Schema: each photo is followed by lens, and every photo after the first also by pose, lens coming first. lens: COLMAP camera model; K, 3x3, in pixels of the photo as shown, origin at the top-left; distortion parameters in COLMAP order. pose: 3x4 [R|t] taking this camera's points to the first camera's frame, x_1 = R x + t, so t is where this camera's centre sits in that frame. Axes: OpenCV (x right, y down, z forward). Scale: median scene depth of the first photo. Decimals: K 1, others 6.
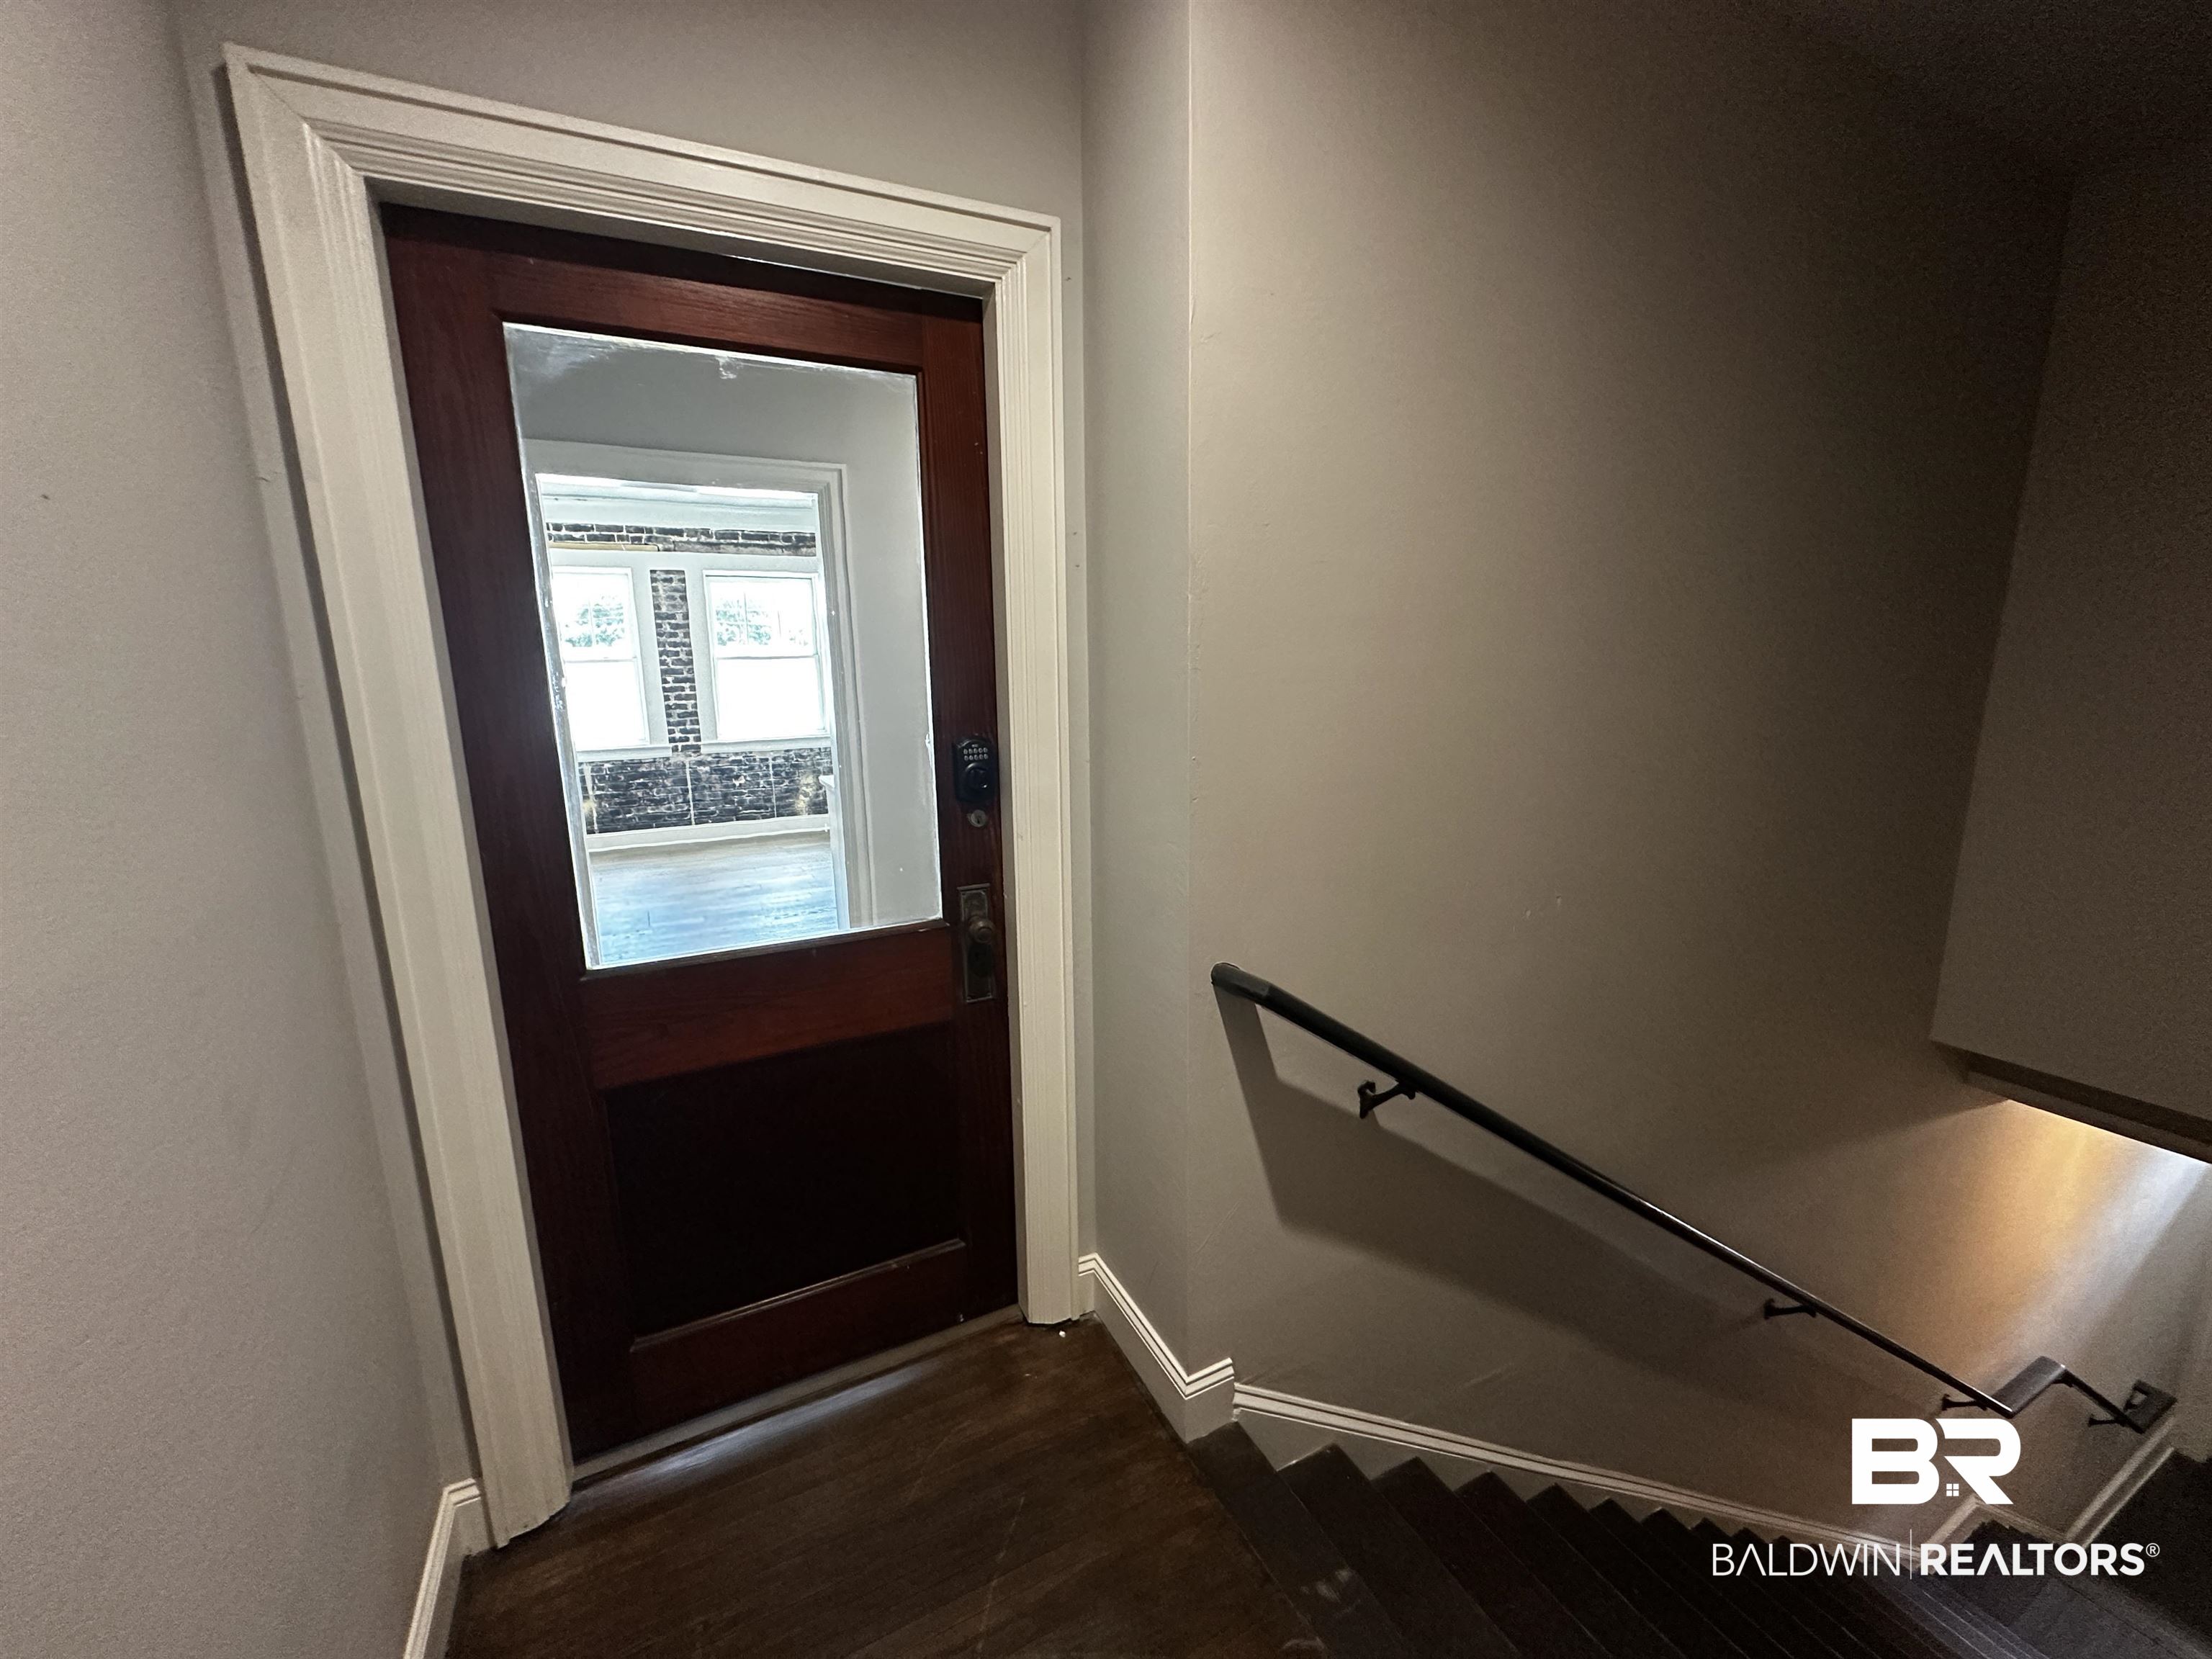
lens RADIAL K [[883.4, 0, 1097.7], [0, 883.4, 825.3], [0, 0, 1]] dist [-0.003022, 0.000786]
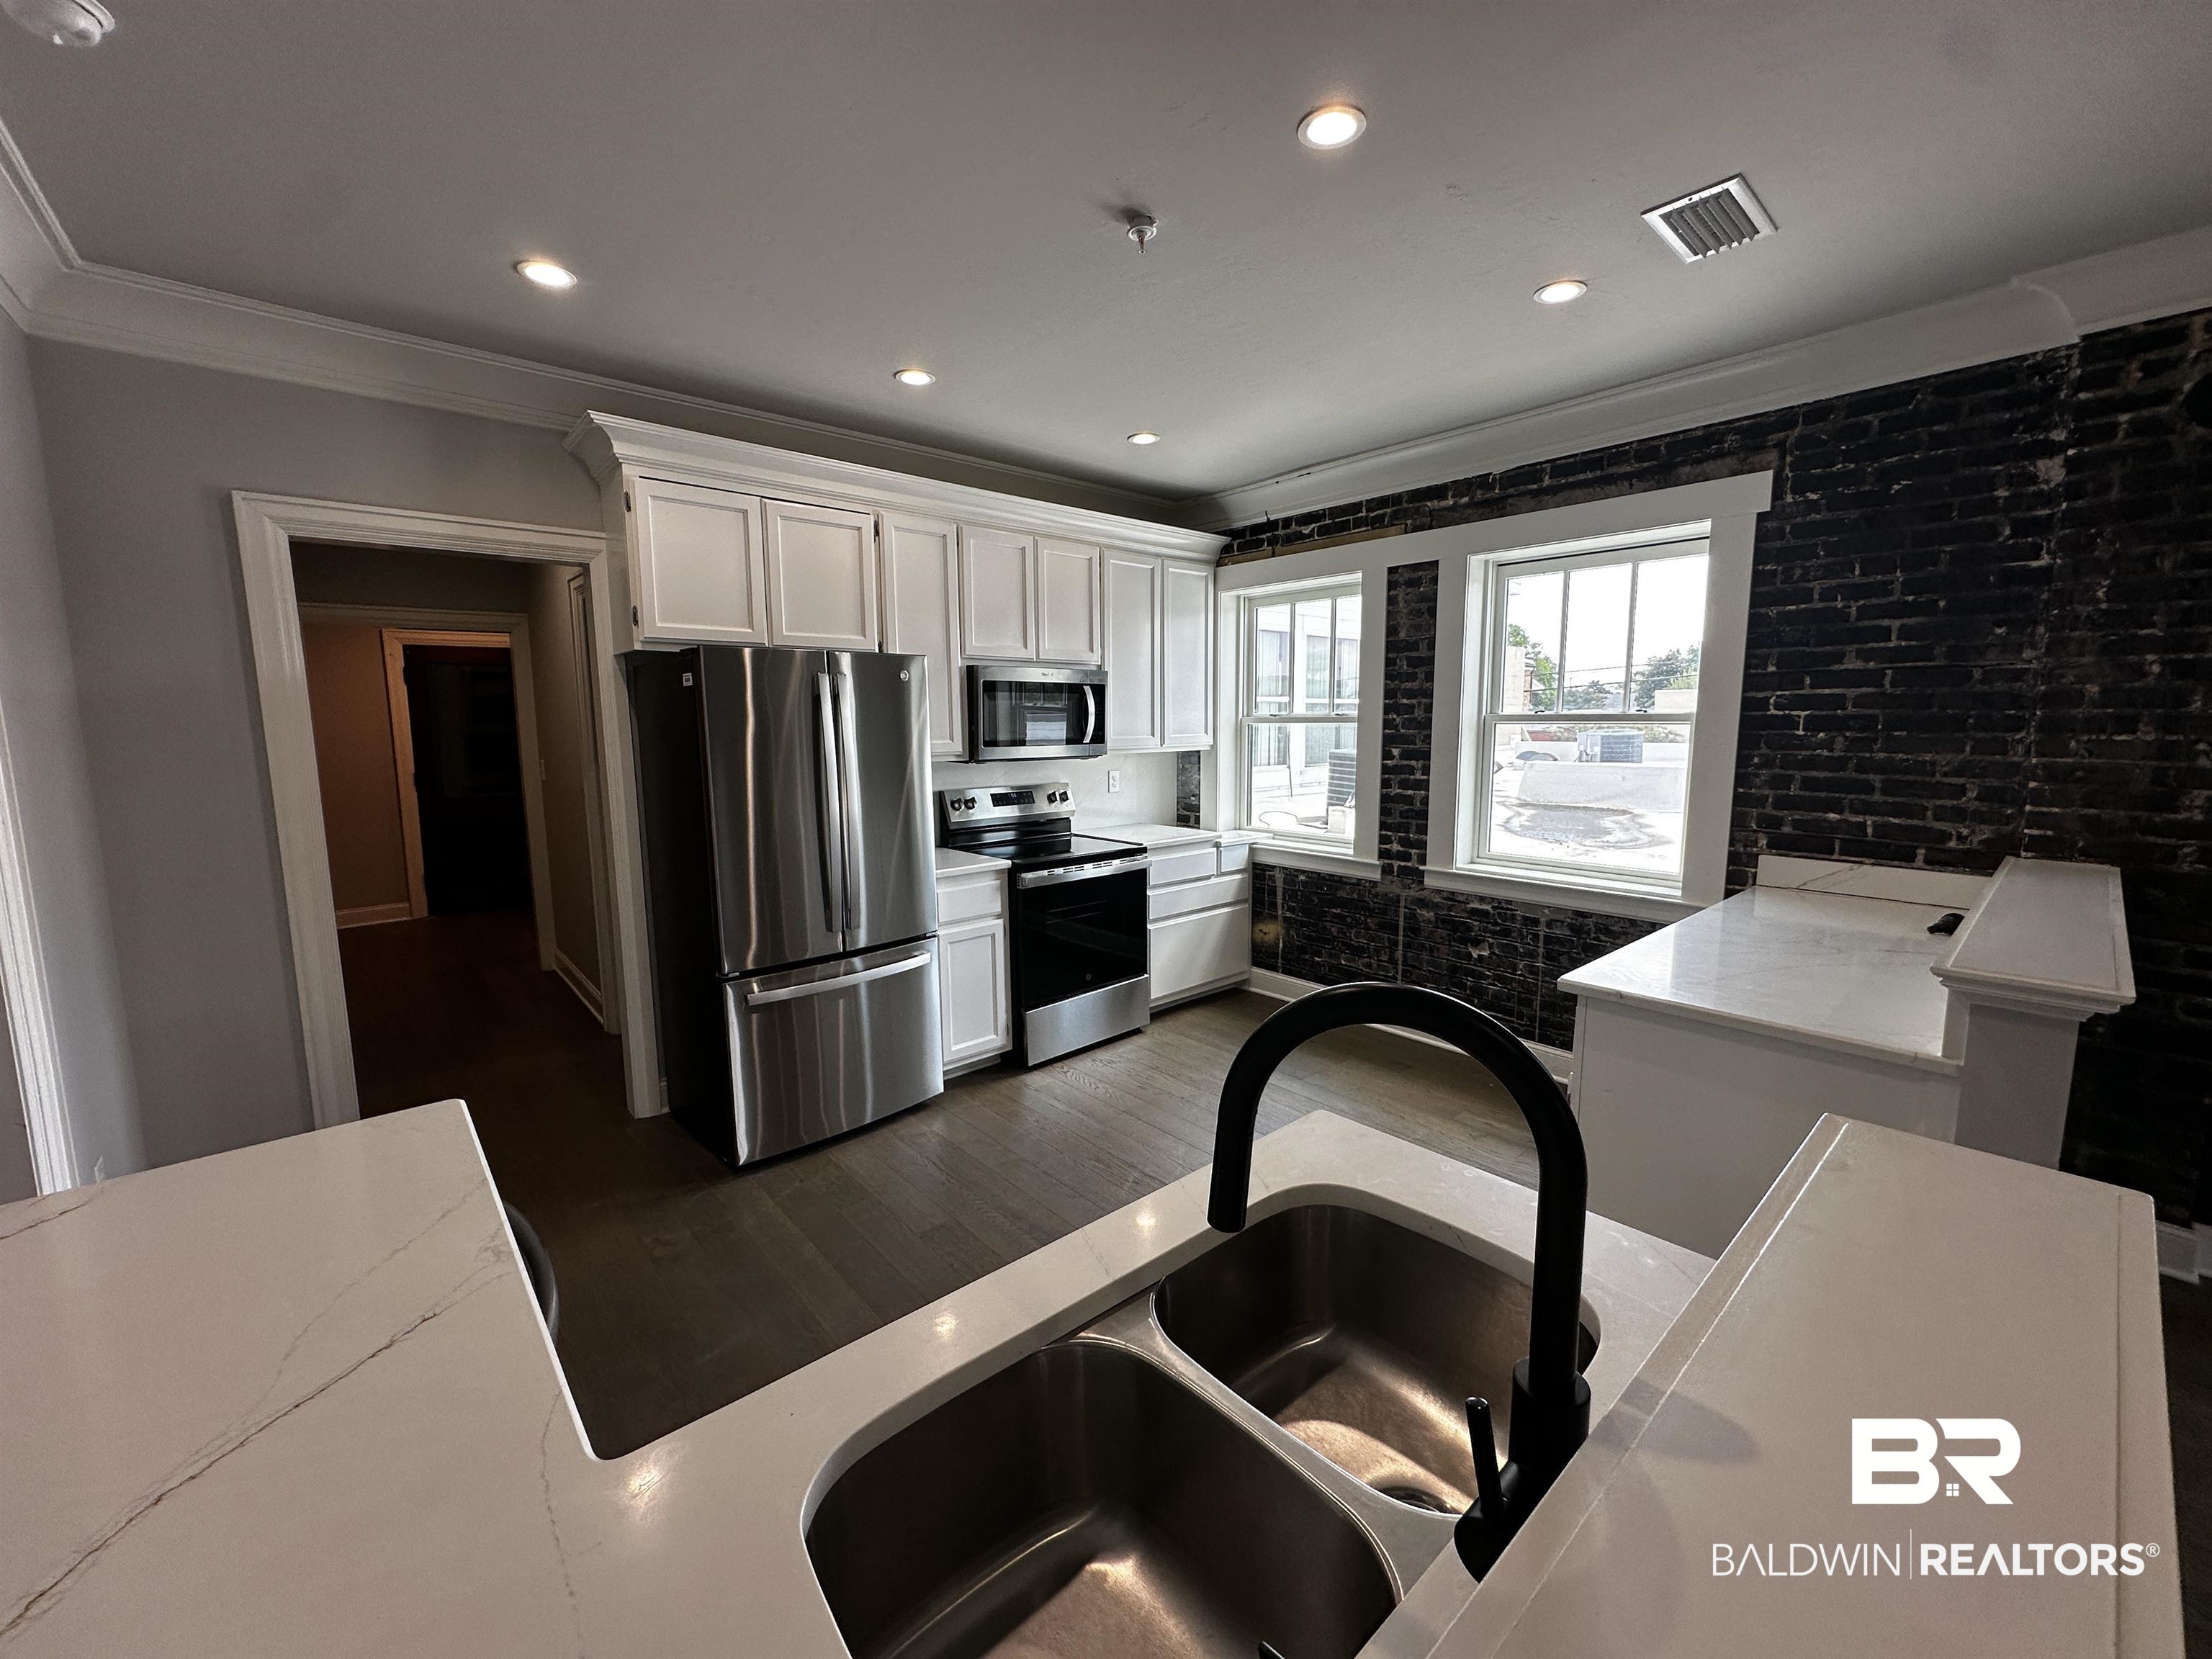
lens RADIAL K [[883.4, 0, 1107.3], [0, 883.4, 827.1], [0, 0, 1]] dist [-0.003022, 0.000786]
pose [[0.245754, 0.129276, -0.960673, 0.034081], [-0.190721, 0.978143, 0.082837, -0.127816], [0.950384, 0.162863, 0.265038, 0.665349]]
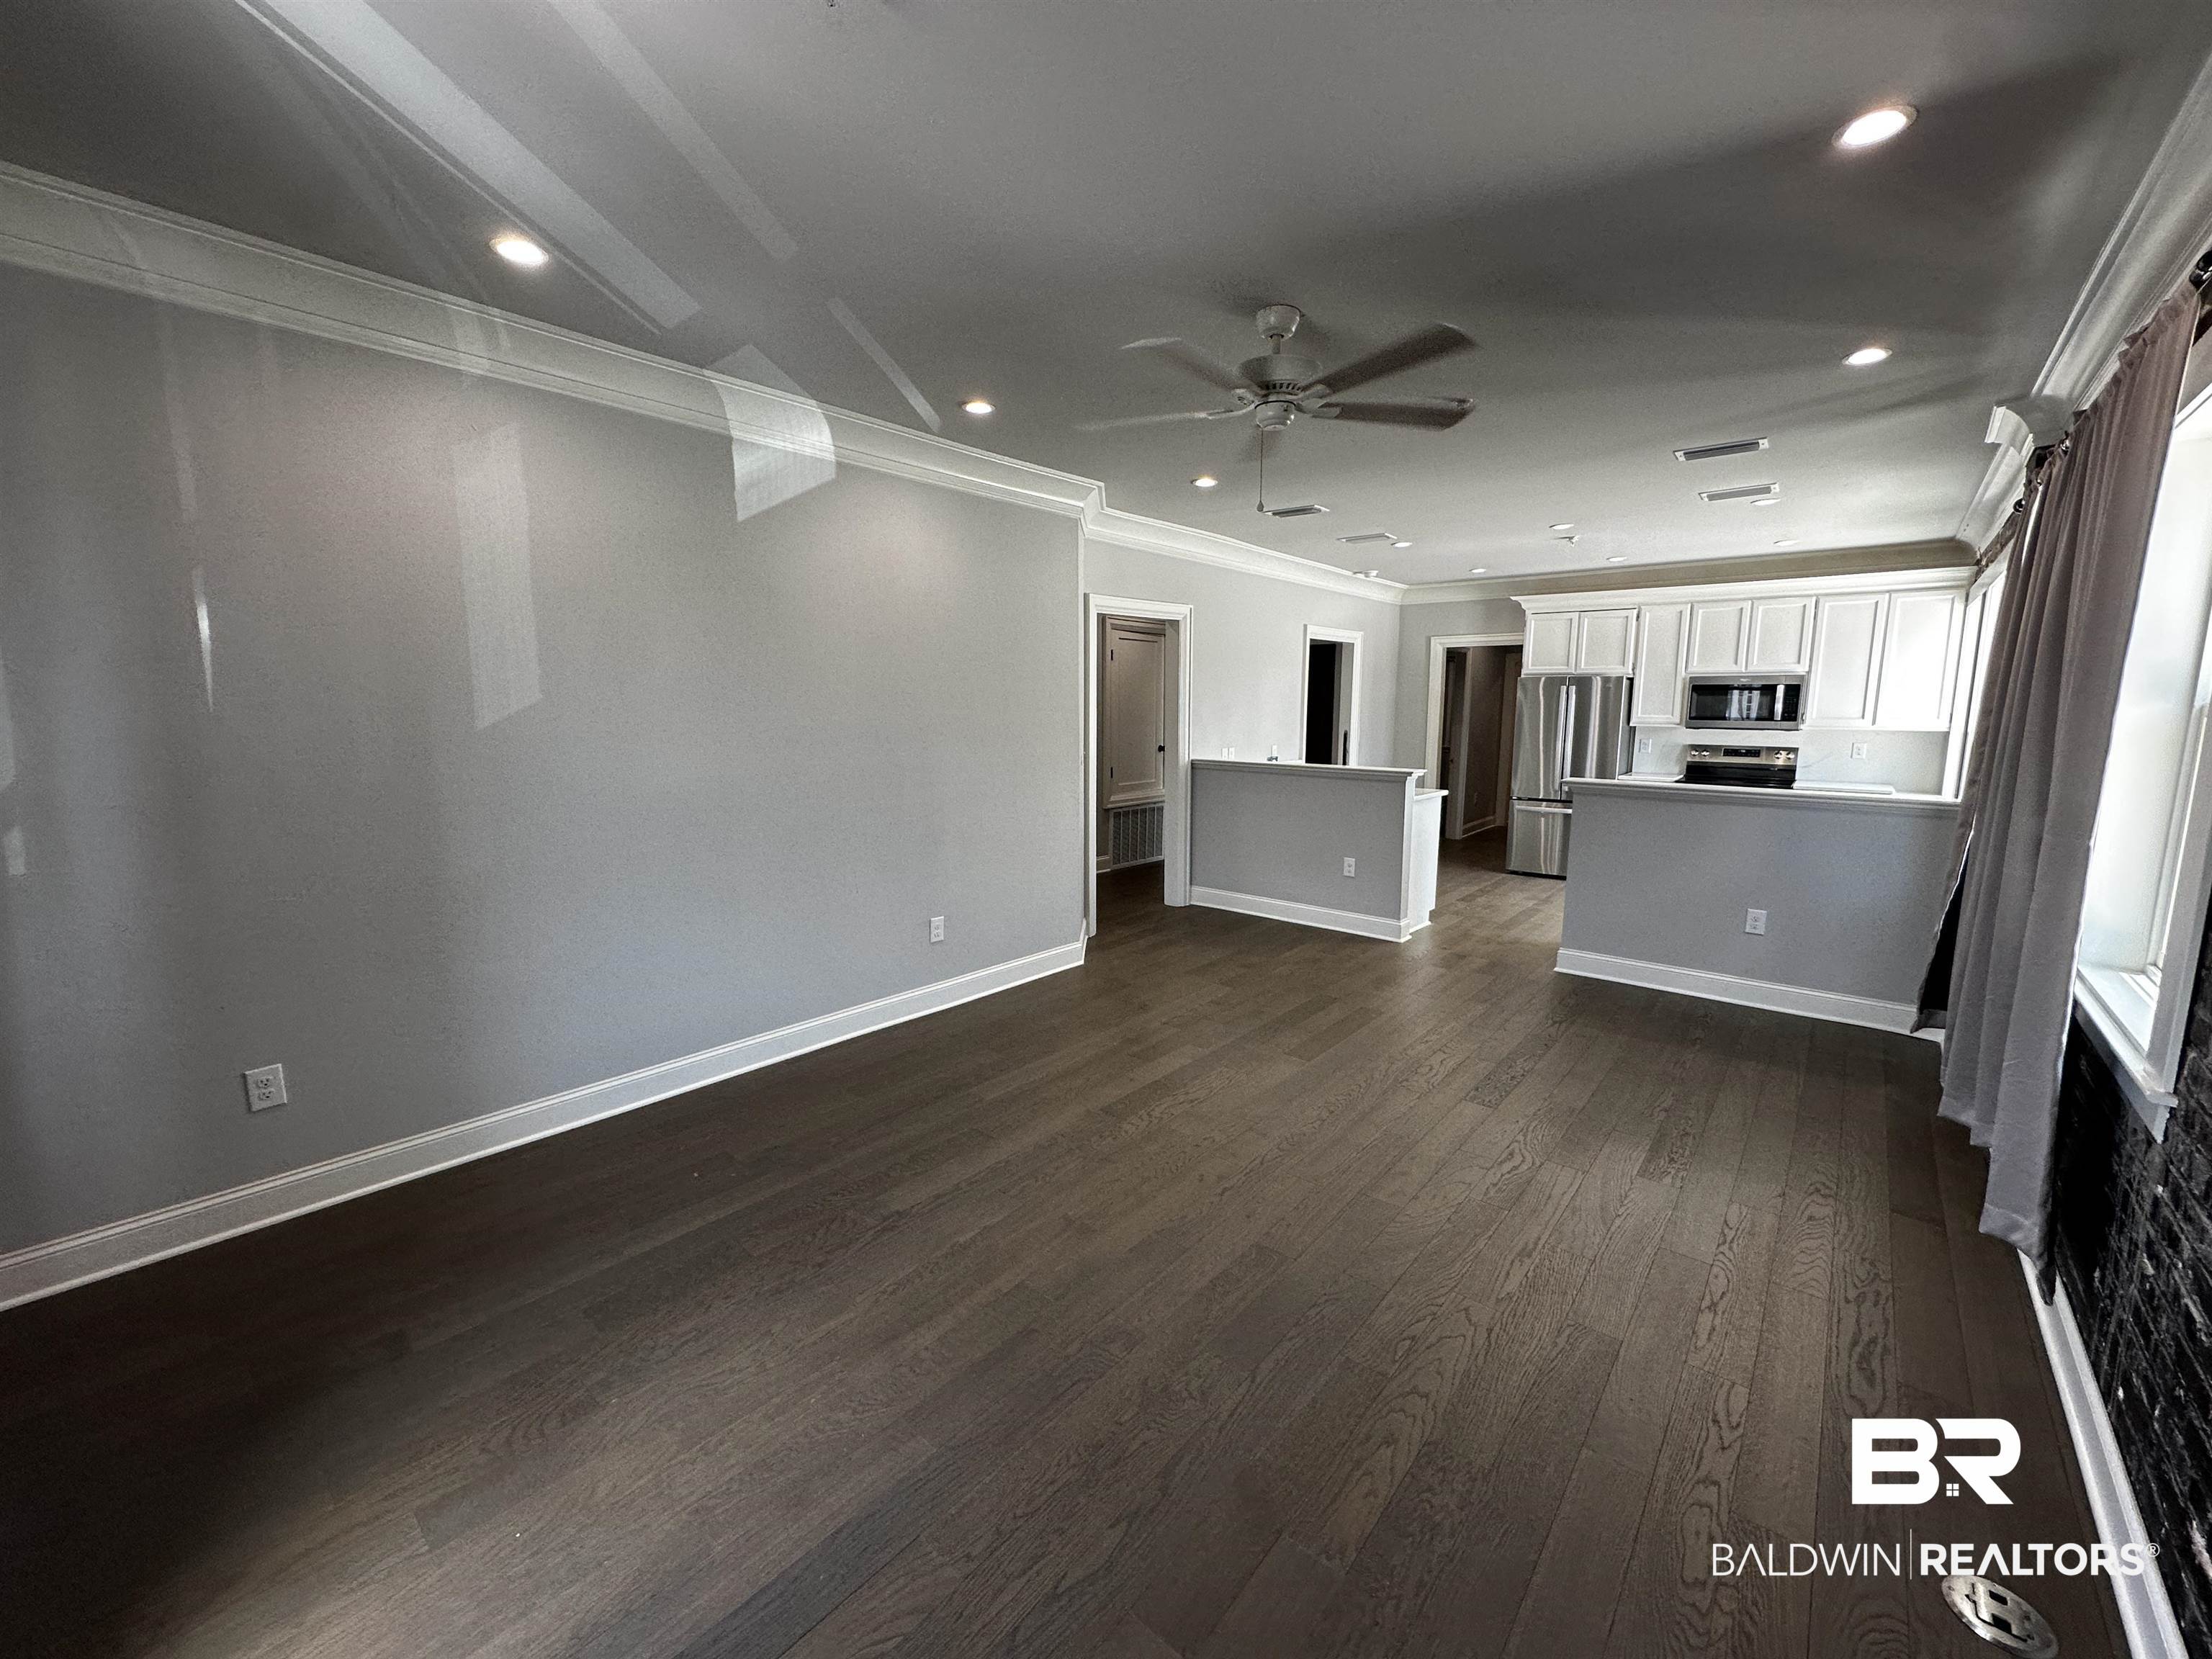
lens RADIAL K [[883.4, 0, 1107.3], [0, 883.4, 824.2], [0, 0, 1]] dist [-0.003022, 0.000786]
pose [[-0.922076, 0.058941, -0.382493, 0.500809], [-0.071426, 0.945438, 0.317875, -0.277906], [0.380360, 0.320425, -0.867557, 1.390511]]
